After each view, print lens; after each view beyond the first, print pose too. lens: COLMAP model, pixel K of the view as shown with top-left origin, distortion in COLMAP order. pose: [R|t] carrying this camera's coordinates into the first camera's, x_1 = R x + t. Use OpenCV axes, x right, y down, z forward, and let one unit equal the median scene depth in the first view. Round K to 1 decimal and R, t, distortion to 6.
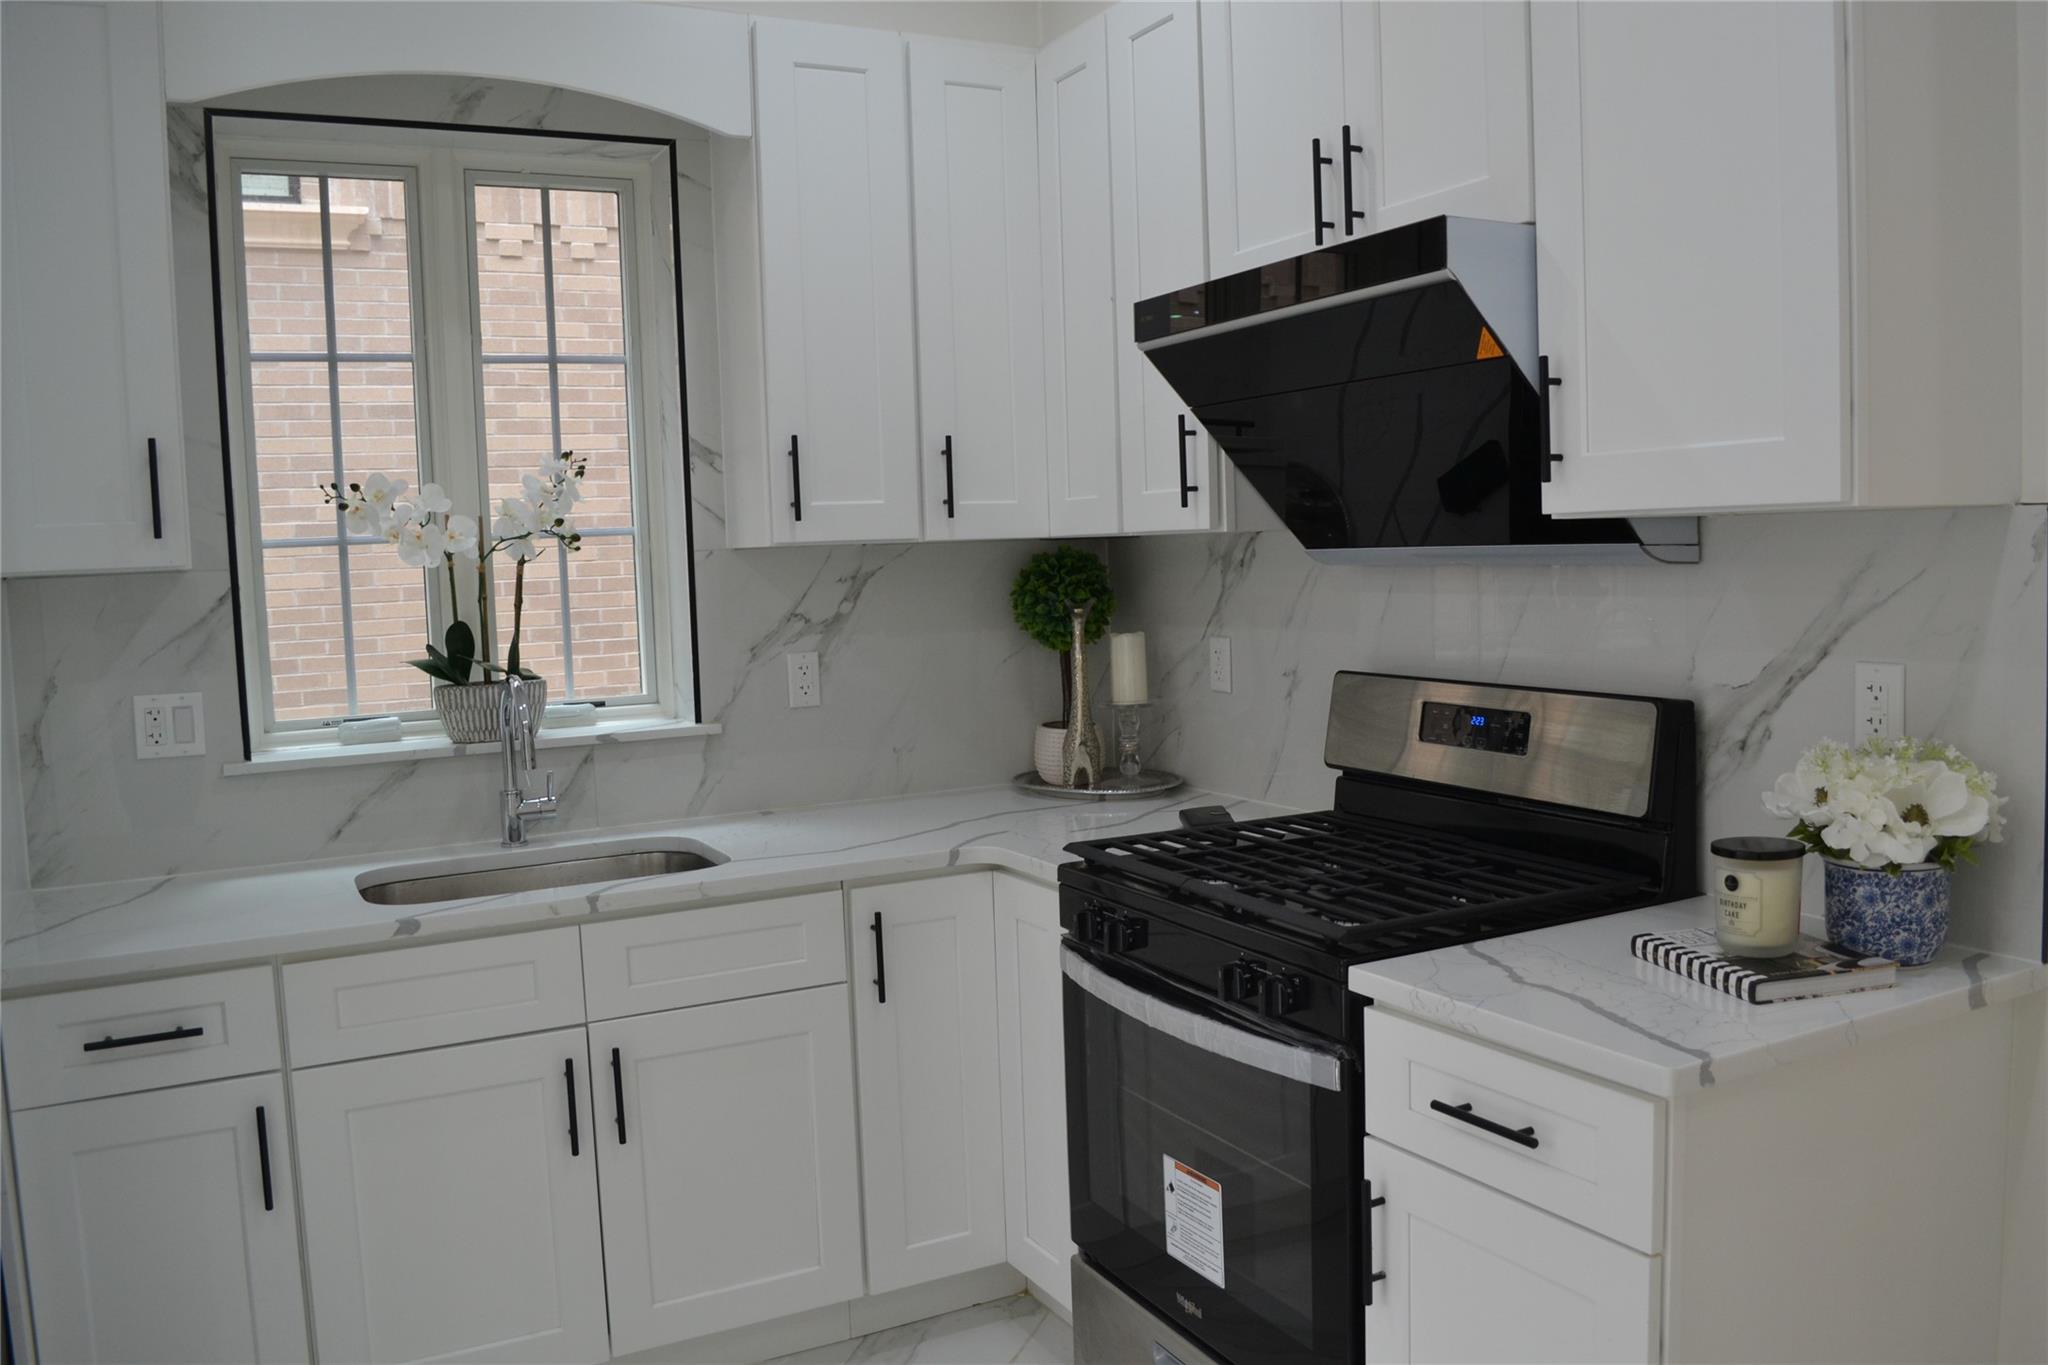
lens RADIAL K [[1641.8, 0, 1022.8], [0, 1641.8, 676.6], [0, 0, 1]] dist [-0.075257, 0.006946]
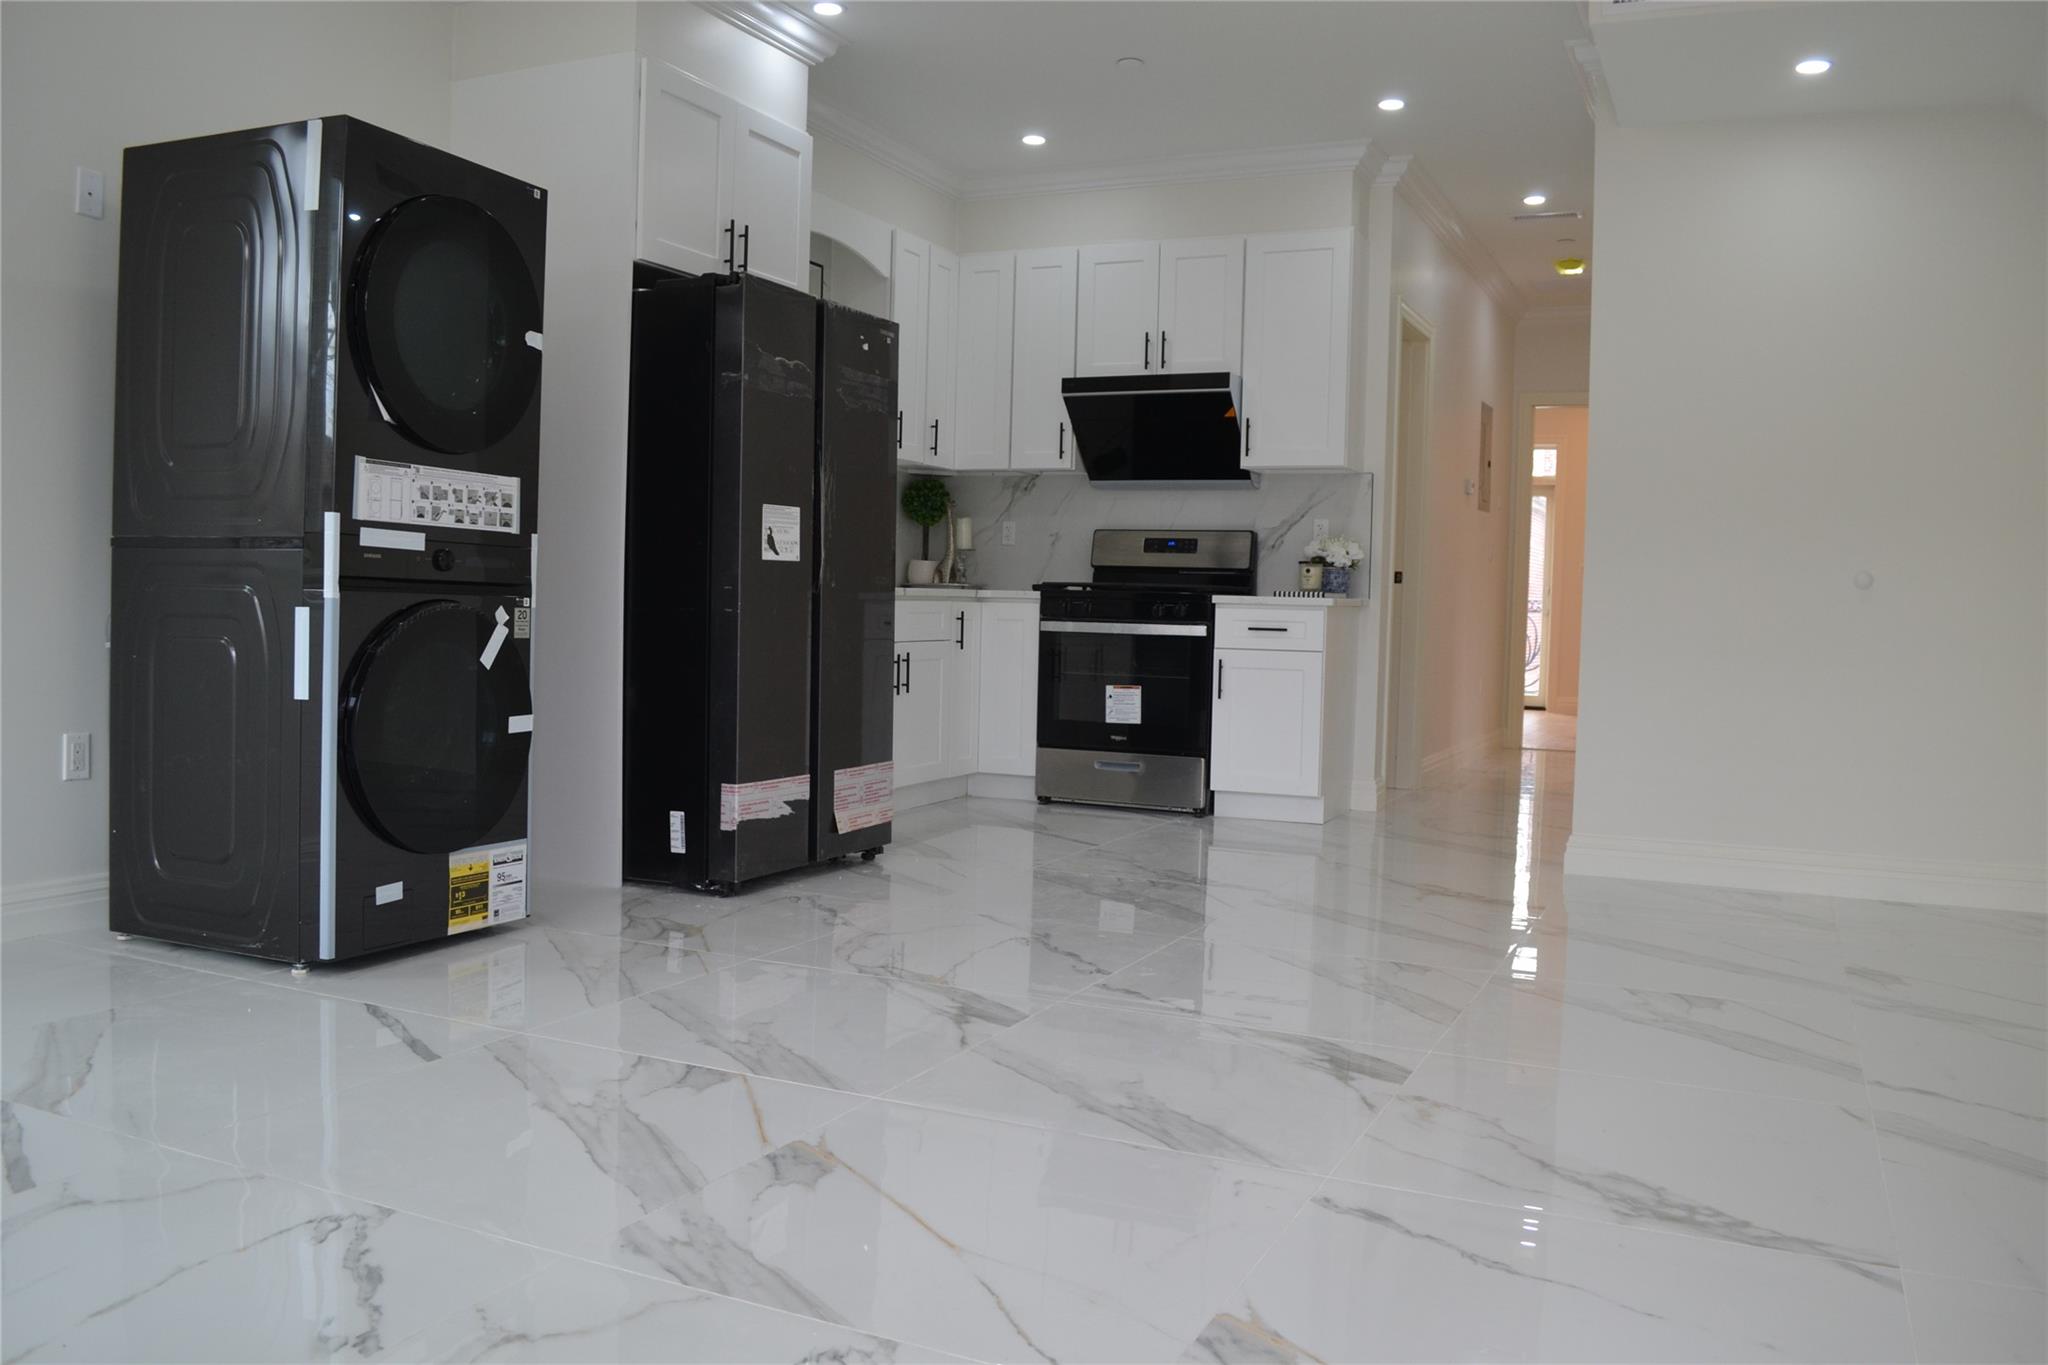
lens RADIAL K [[1641.8, 0, 1021.3], [0, 1641.8, 679.9], [0, 0, 1]] dist [-0.075257, 0.006946]
pose [[0.783711, 0.024689, 0.620635, -1.626789], [-0.002922, 0.999345, -0.036064, 0.354708], [-0.621119, 0.026450, 0.783270, -1.016144]]
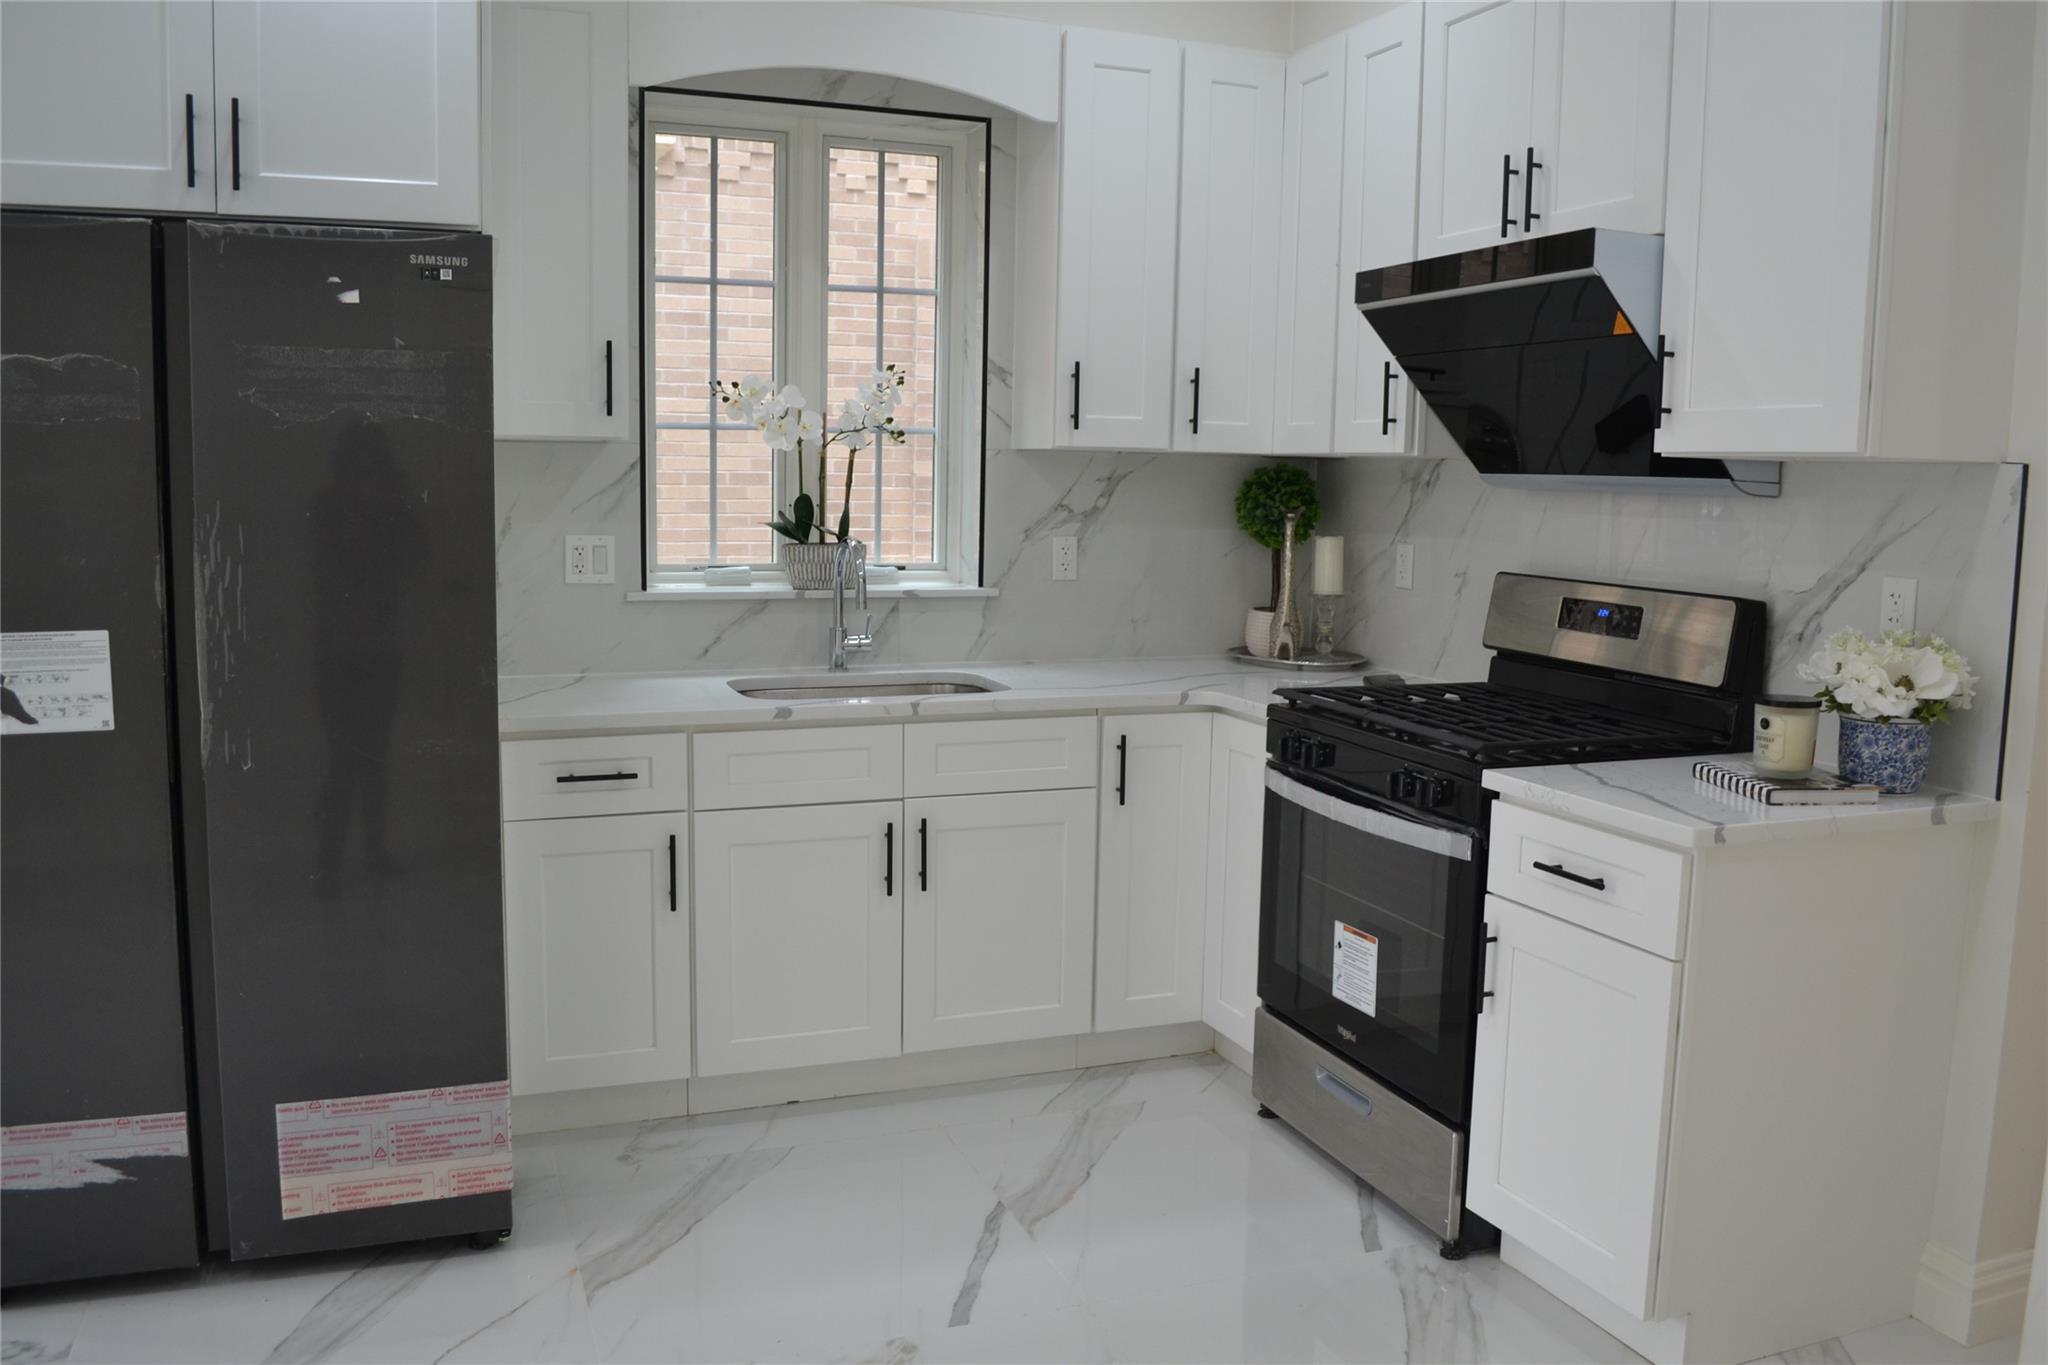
lens RADIAL K [[1641.8, 0, 1022.8], [0, 1641.8, 671.3], [0, 0, 1]] dist [-0.075257, 0.006946]
pose [[0.992148, 0.066924, -0.105657, -0.036318], [-0.062258, 0.996959, 0.046863, 0.040417], [0.108472, -0.039917, 0.993298, -0.316952]]
